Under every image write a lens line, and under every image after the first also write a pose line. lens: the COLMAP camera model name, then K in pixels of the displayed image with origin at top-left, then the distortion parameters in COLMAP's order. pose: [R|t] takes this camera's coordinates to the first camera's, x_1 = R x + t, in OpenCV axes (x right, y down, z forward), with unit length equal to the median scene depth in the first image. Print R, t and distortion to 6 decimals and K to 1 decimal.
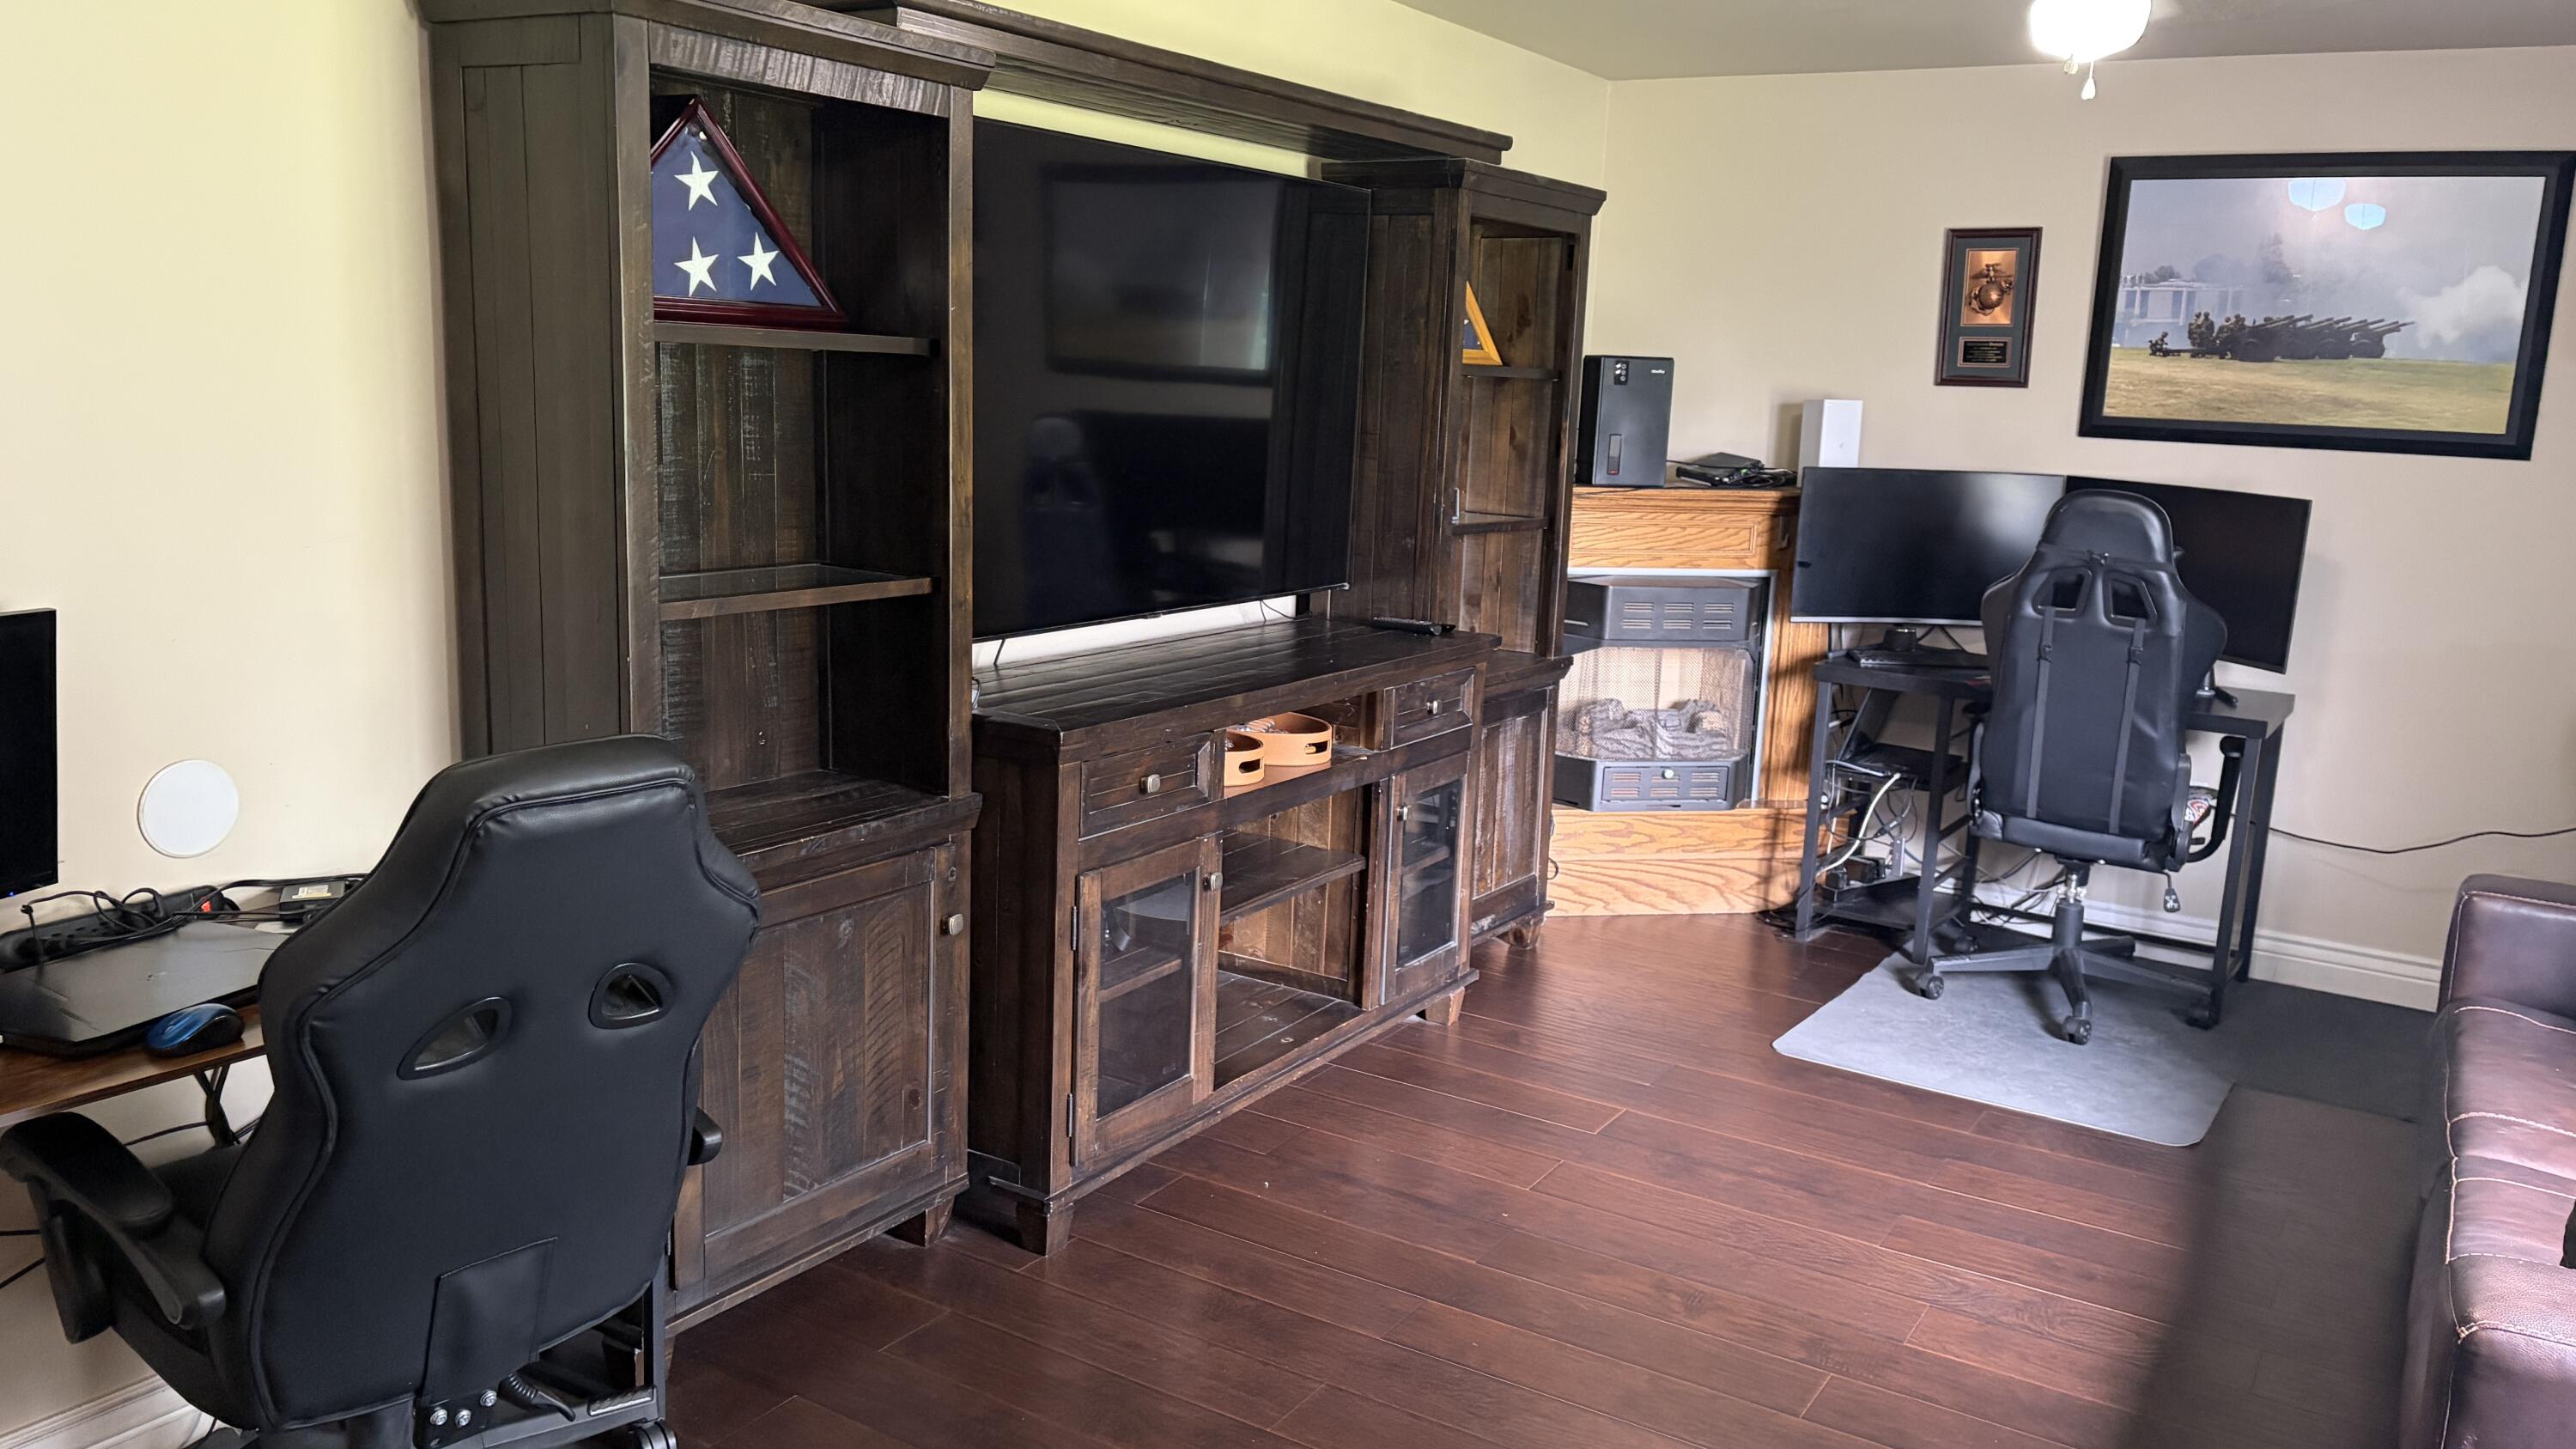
lens RADIAL K [[1953.1, 0, 1286.9], [0, 1953.1, 718.9], [0, 0, 1]] dist [0.039244, -0.026878]
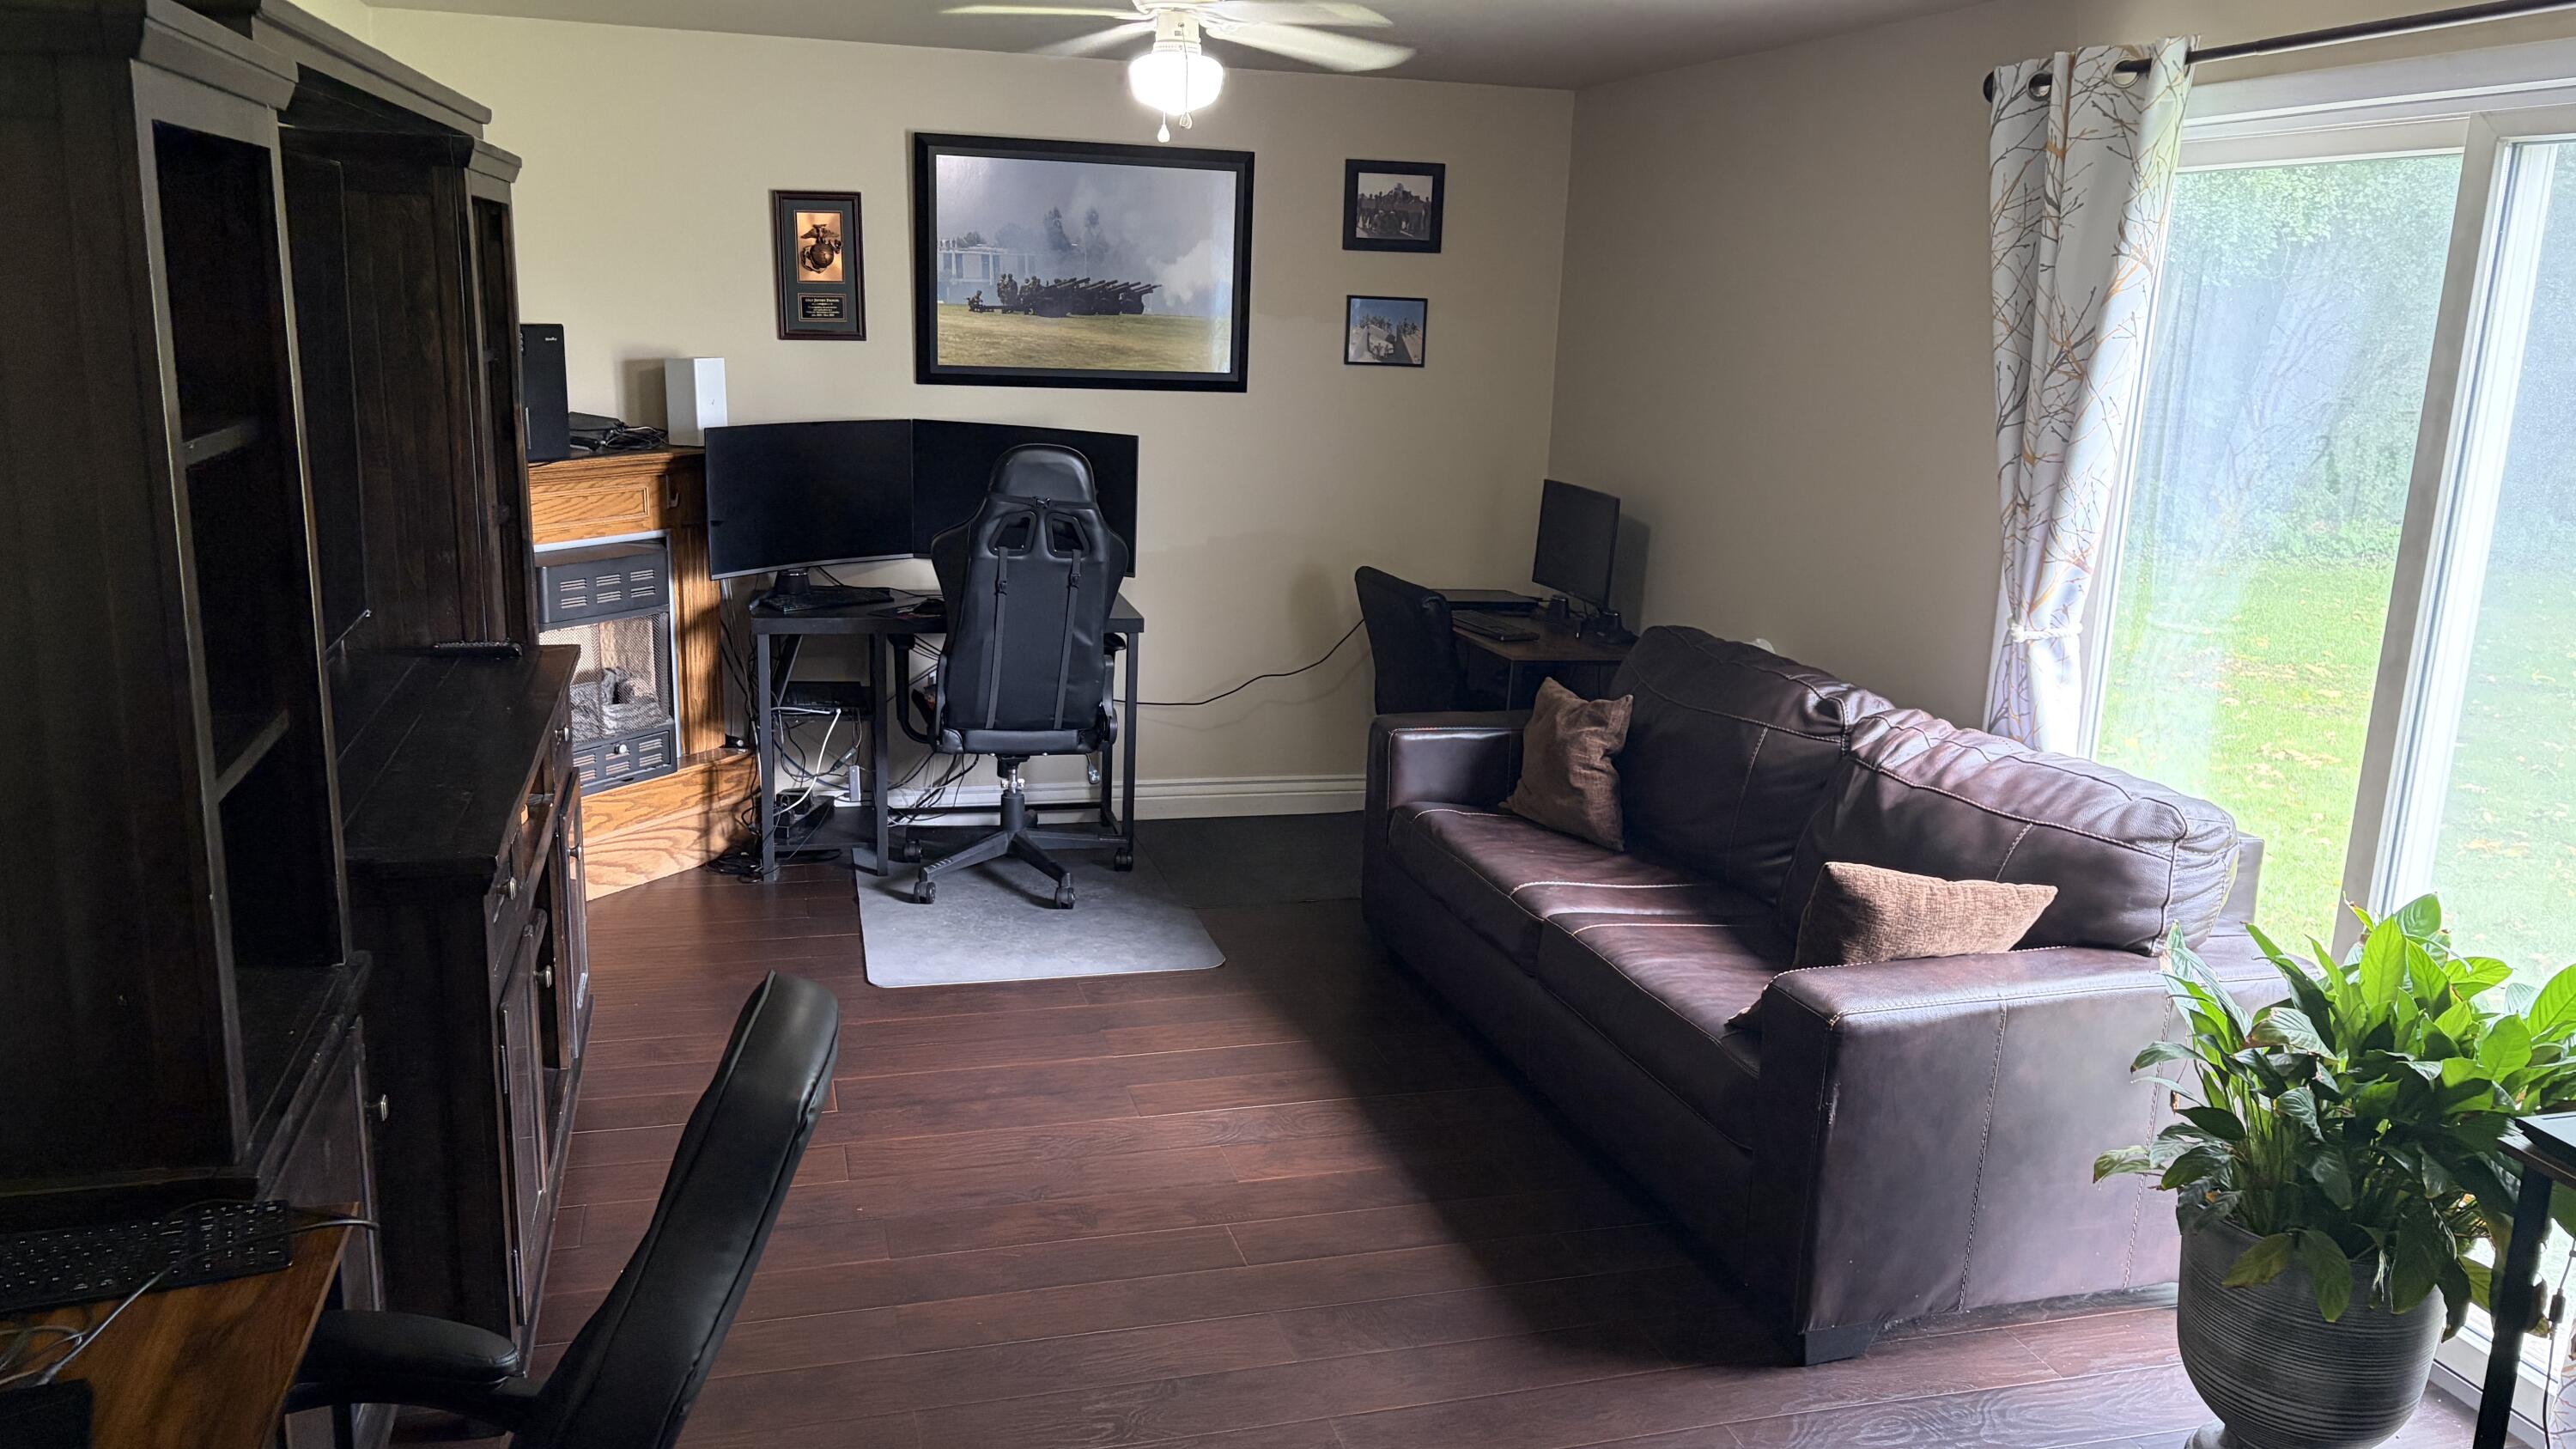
lens RADIAL K [[1953.1, 0, 1281.3], [0, 1953.1, 738.5], [0, 0, 1]] dist [0.039244, -0.026878]
pose [[0.666507, -0.190188, 0.720831, -0.310065], [0.129536, 0.981748, 0.139255, -0.075730], [-0.734159, 0.000559, 0.678978, 0.091665]]
